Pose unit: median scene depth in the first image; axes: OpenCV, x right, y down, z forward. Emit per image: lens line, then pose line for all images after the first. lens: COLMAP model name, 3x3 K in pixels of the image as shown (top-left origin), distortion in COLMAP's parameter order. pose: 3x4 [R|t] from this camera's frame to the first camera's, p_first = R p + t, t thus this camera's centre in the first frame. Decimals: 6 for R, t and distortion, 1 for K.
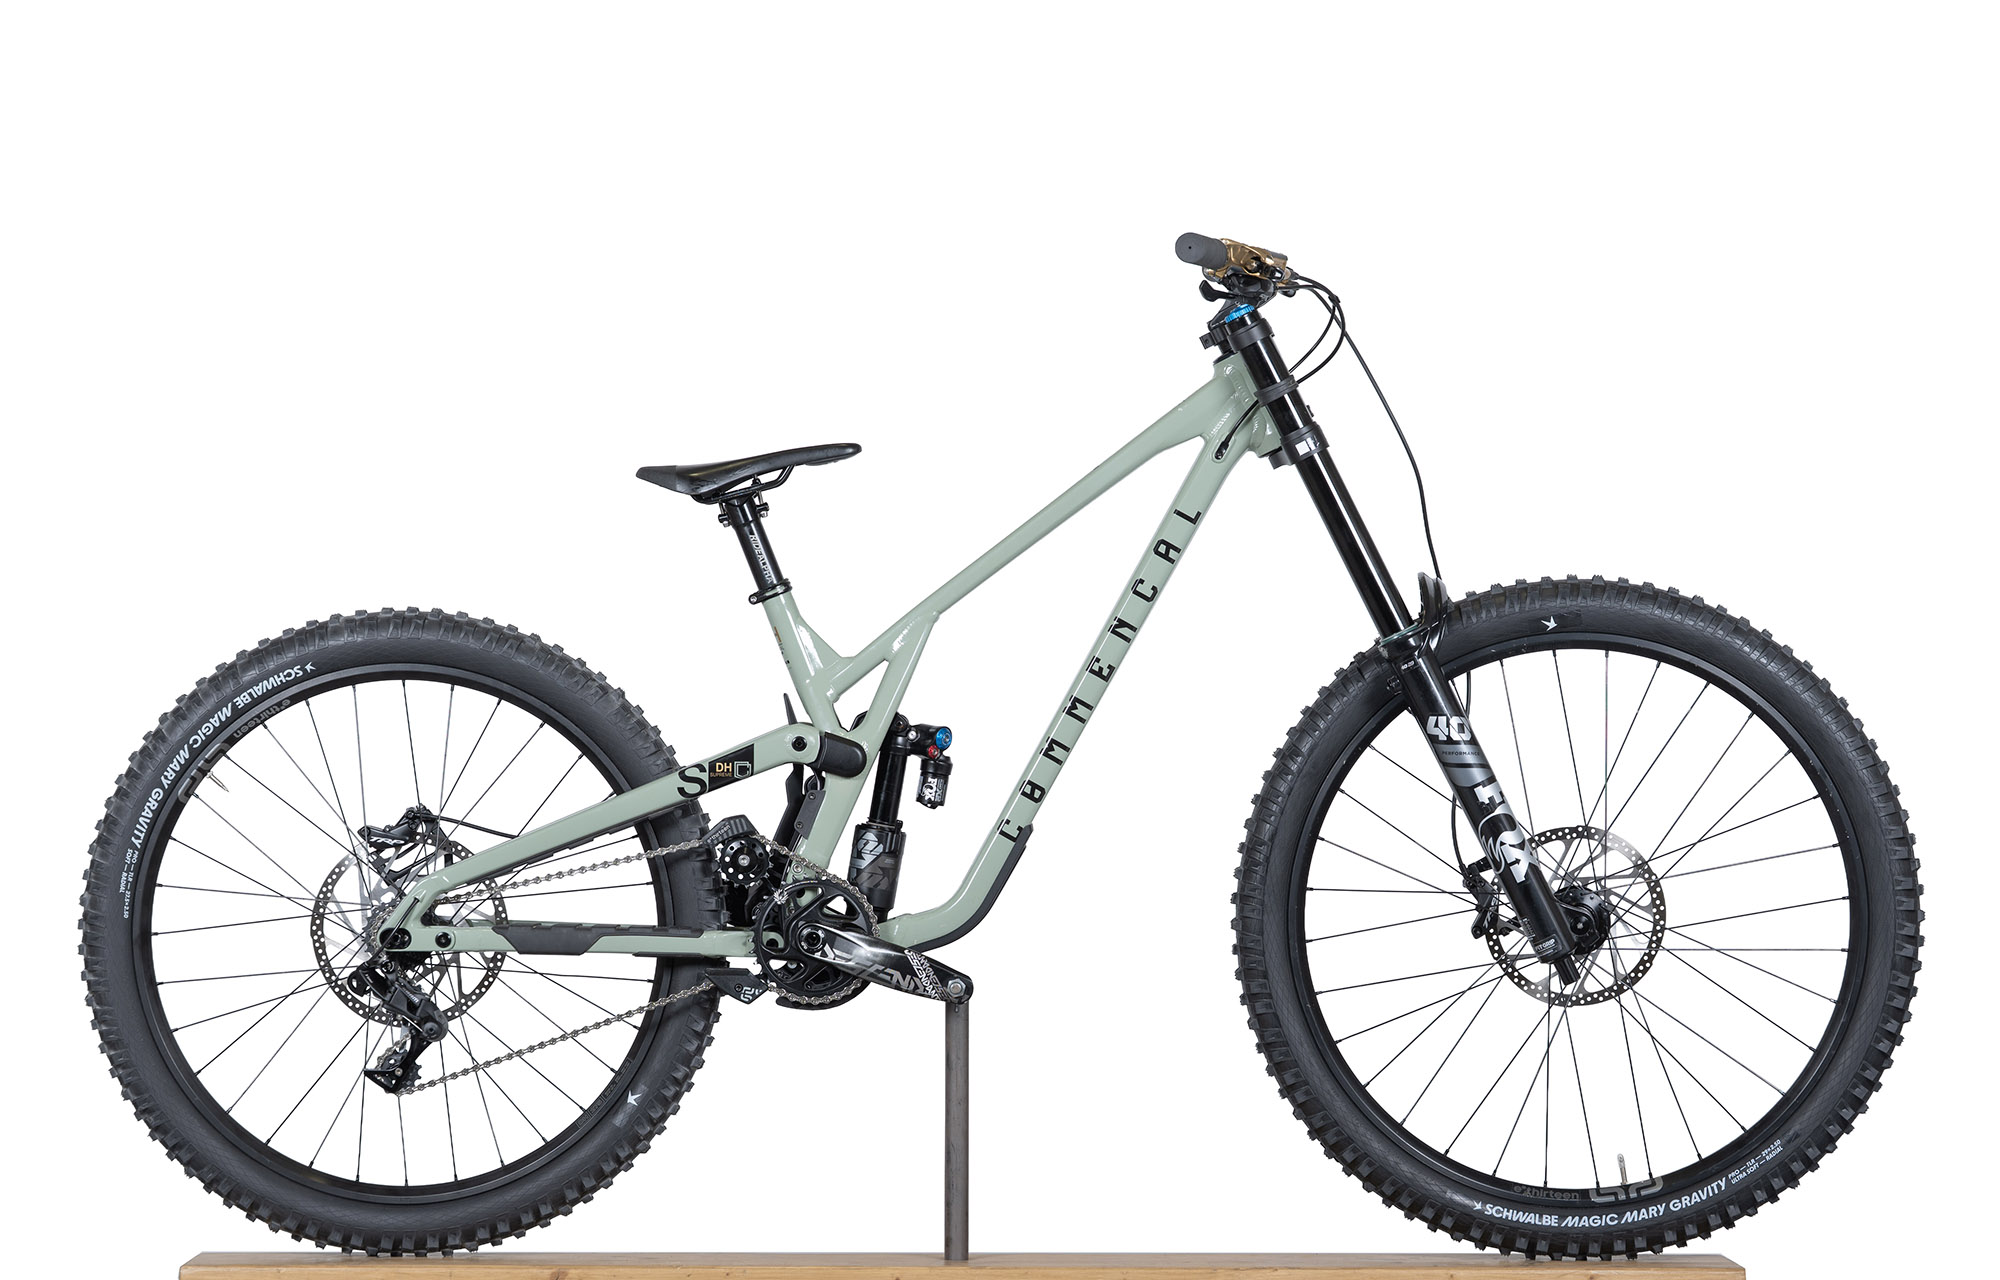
lens RADIAL K [[7935.9, 0, 995.7], [0, 7935.9, 639.9], [0, 0, 1]] dist [0.050226, 0.000000]
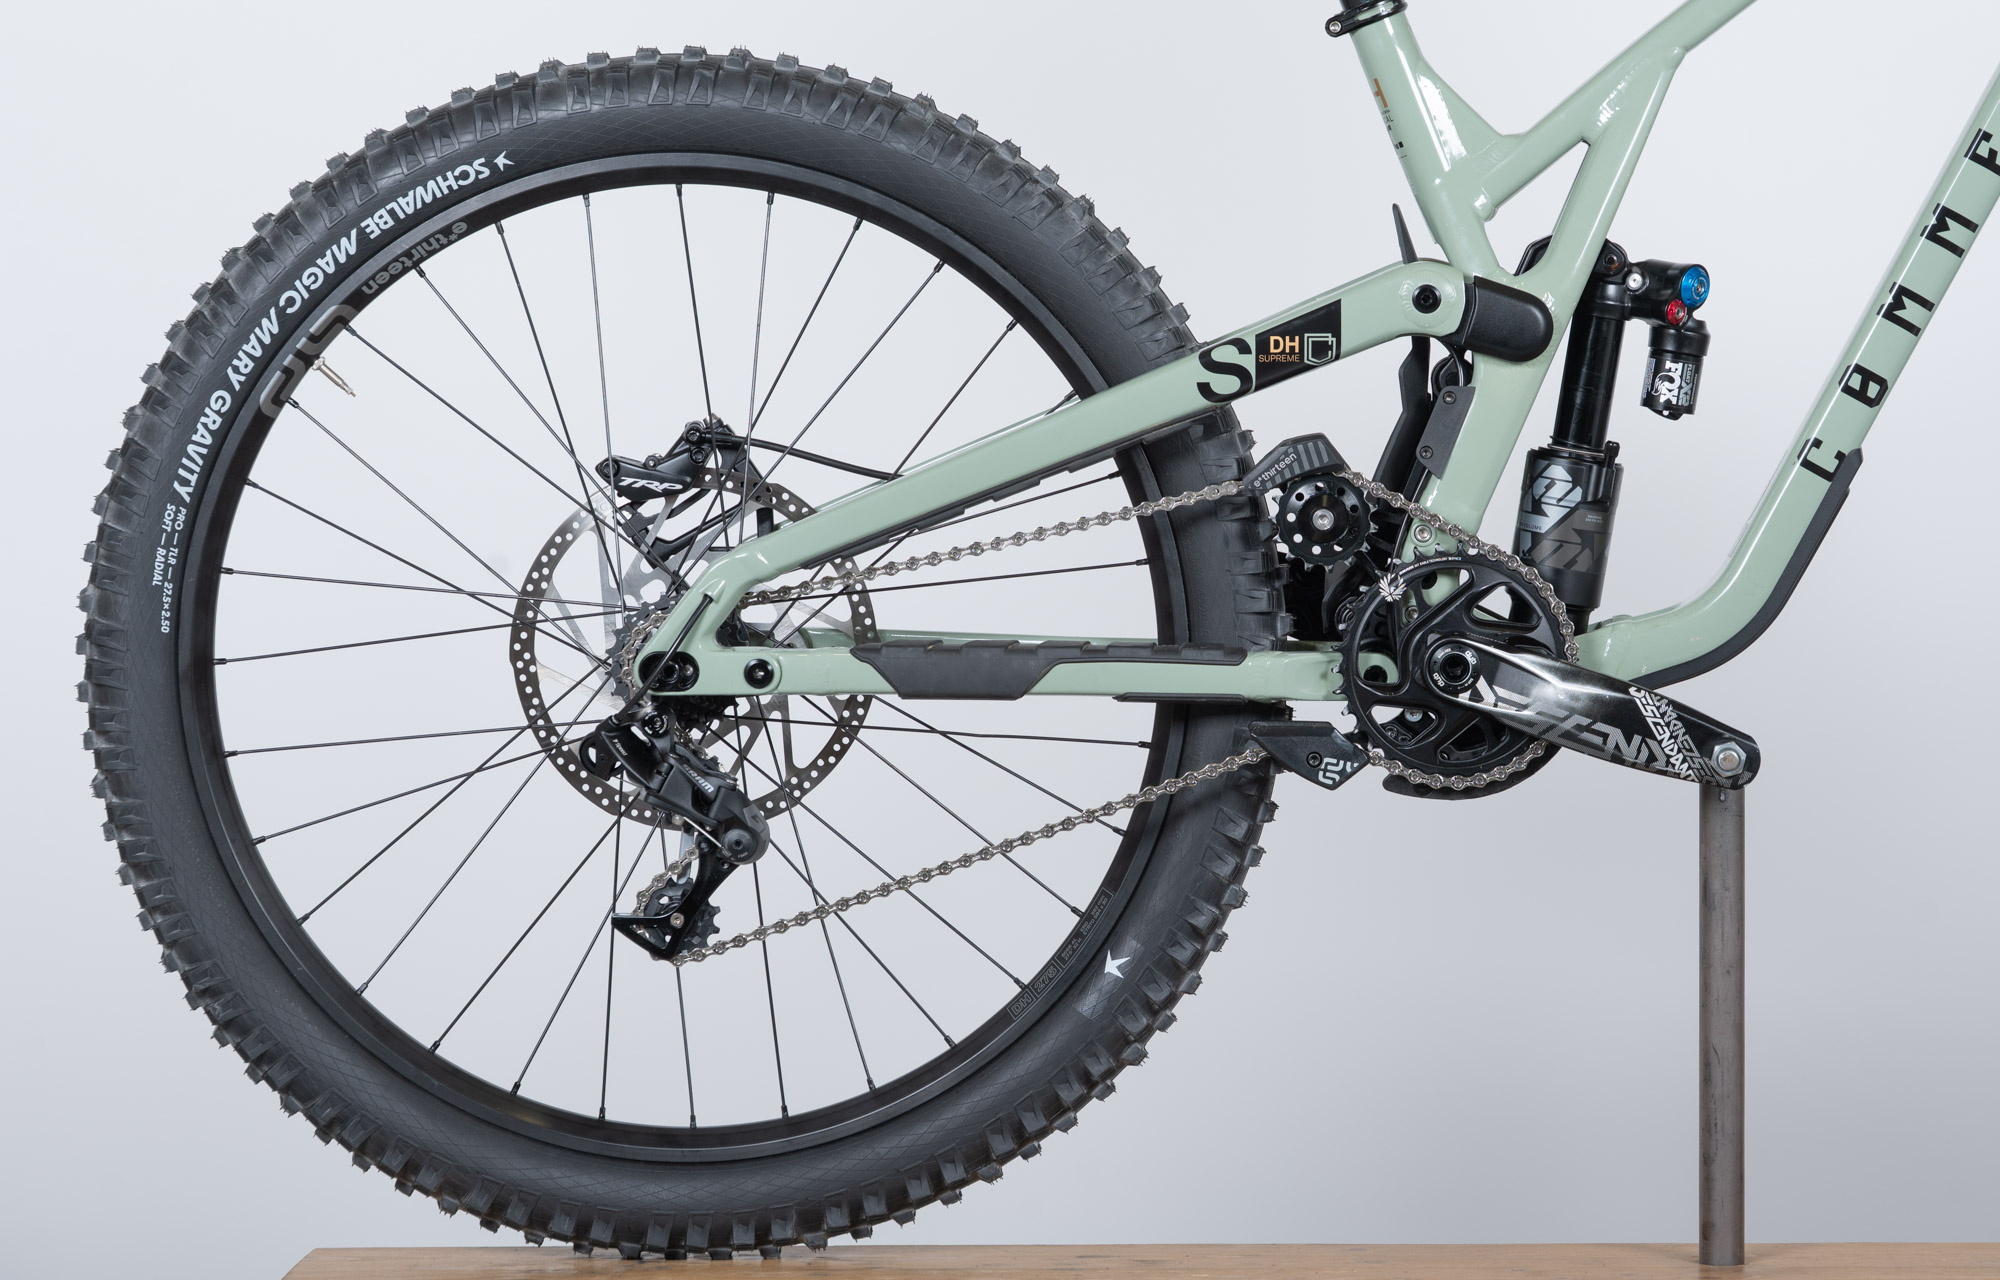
lens RADIAL K [[7935.9, 0, 1002.5], [0, 7935.9, 639.0], [0, 0, 1]] dist [0.050226, 0.000000]
pose [[0.999542, -0.005286, -0.029783, -0.037184], [0.006913, 0.998473, 0.054799, 0.006495], [0.029448, -0.054980, 0.998053, 0.467288]]
